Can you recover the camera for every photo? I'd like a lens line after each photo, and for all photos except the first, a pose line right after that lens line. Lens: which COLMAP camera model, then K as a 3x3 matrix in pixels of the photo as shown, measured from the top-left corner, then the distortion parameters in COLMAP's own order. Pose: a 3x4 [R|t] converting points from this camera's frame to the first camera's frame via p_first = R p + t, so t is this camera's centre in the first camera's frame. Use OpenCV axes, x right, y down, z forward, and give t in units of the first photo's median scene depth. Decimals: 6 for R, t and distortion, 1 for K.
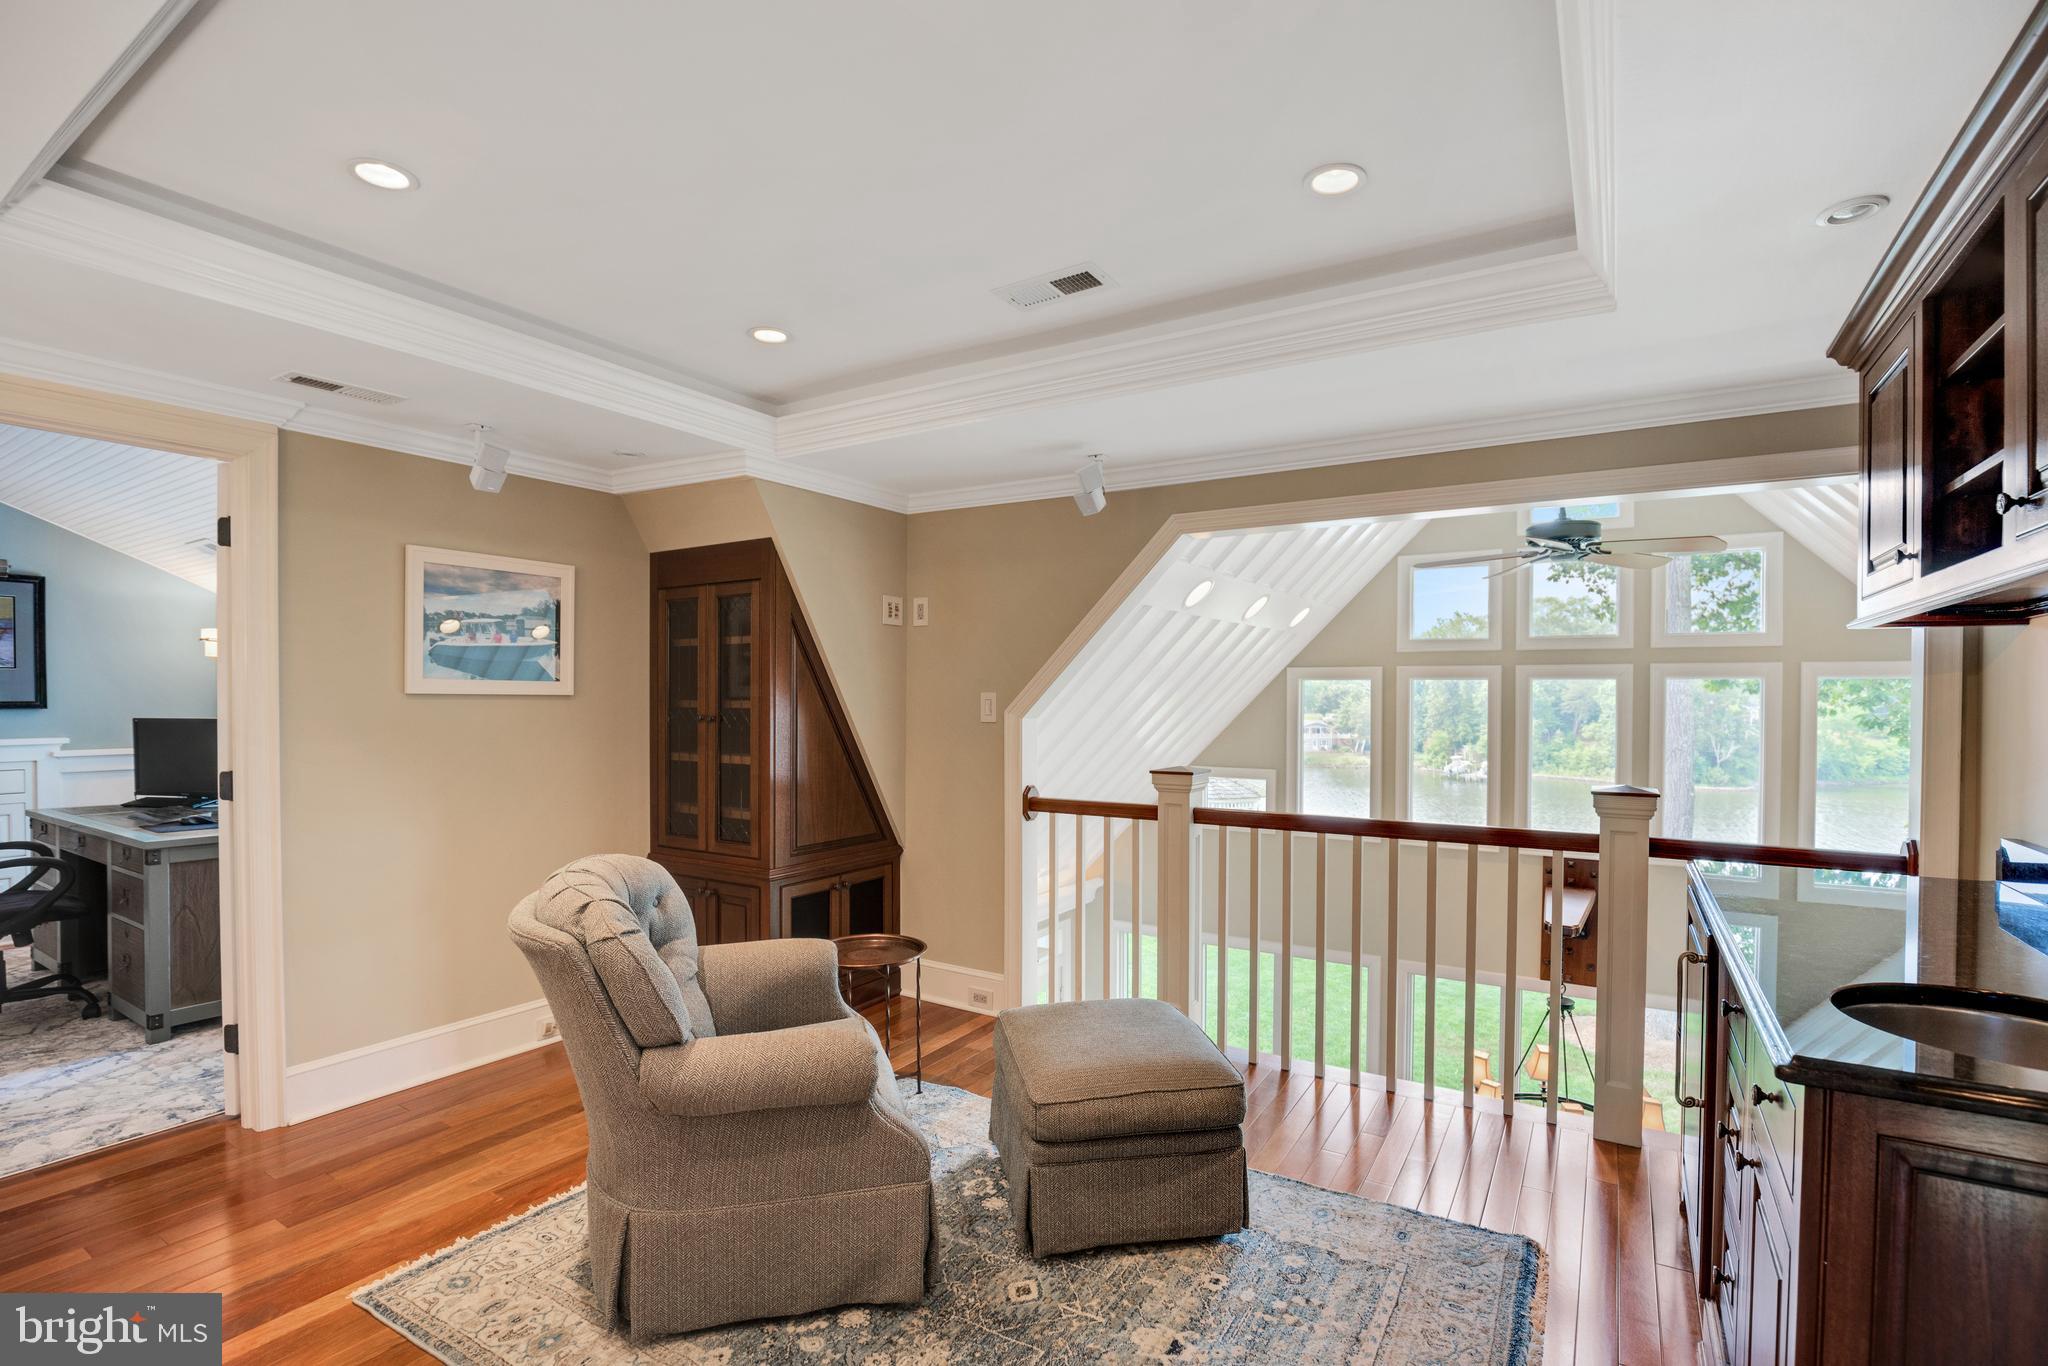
lens RADIAL K [[965.9, 0, 1020.5], [0, 965.9, 705.1], [0, 0, 1]] dist [-0.015179, 0.000433]
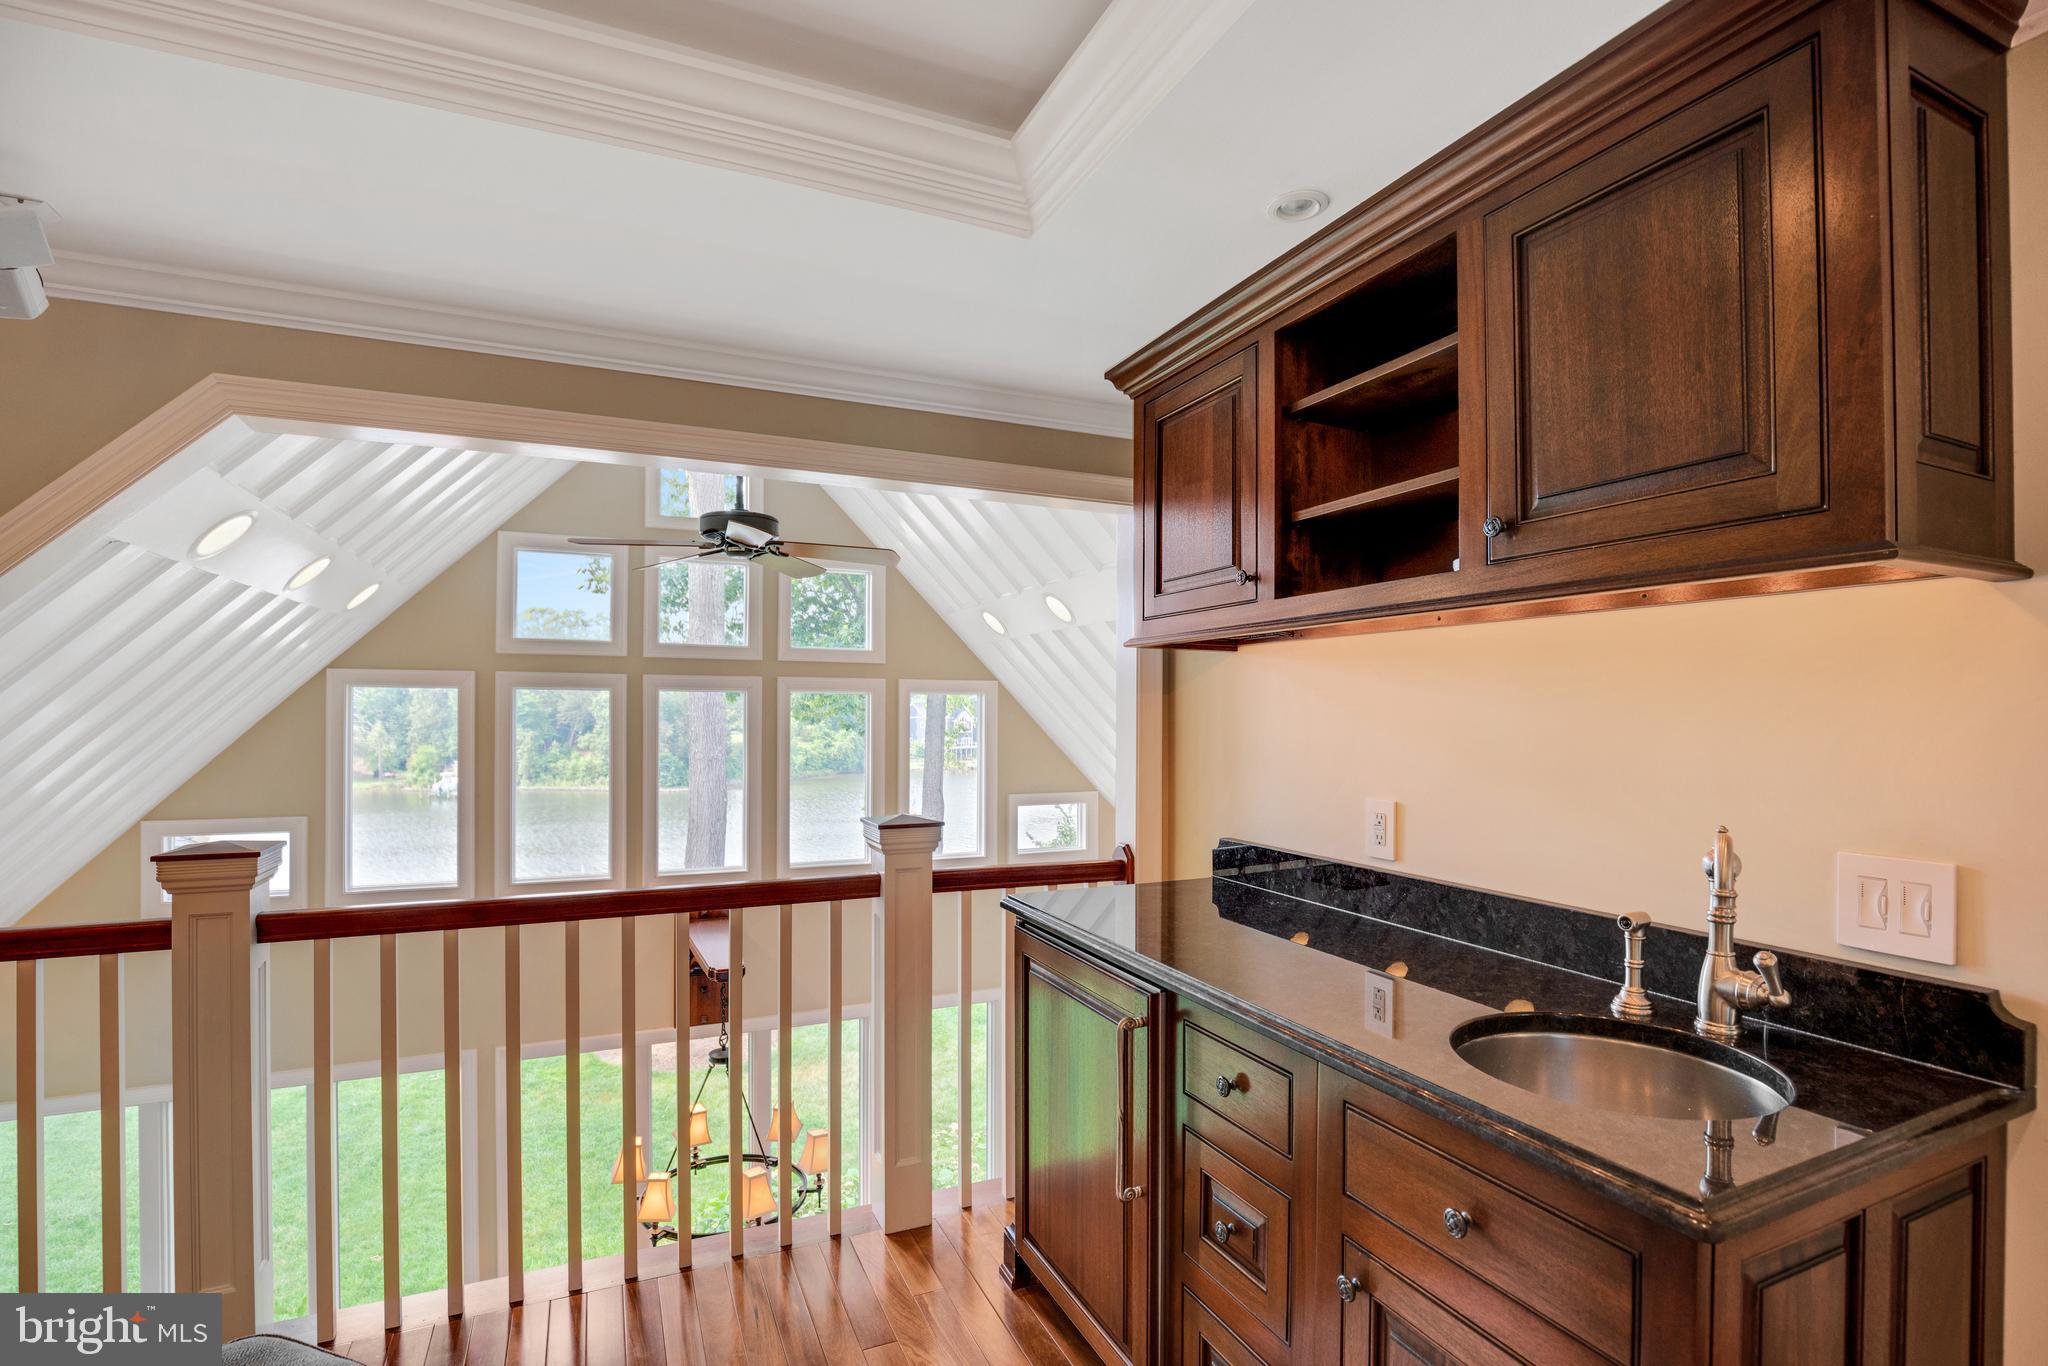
lens RADIAL K [[965.9, 0, 1020.5], [0, 965.9, 705.1], [0, 0, 1]] dist [-0.015179, 0.000433]
pose [[0.554595, 0.004924, 0.832106, -0.022538], [0.004150, 0.999954, -0.008683, -0.004413], [-0.832110, 0.008268, 0.554549, 0.223149]]
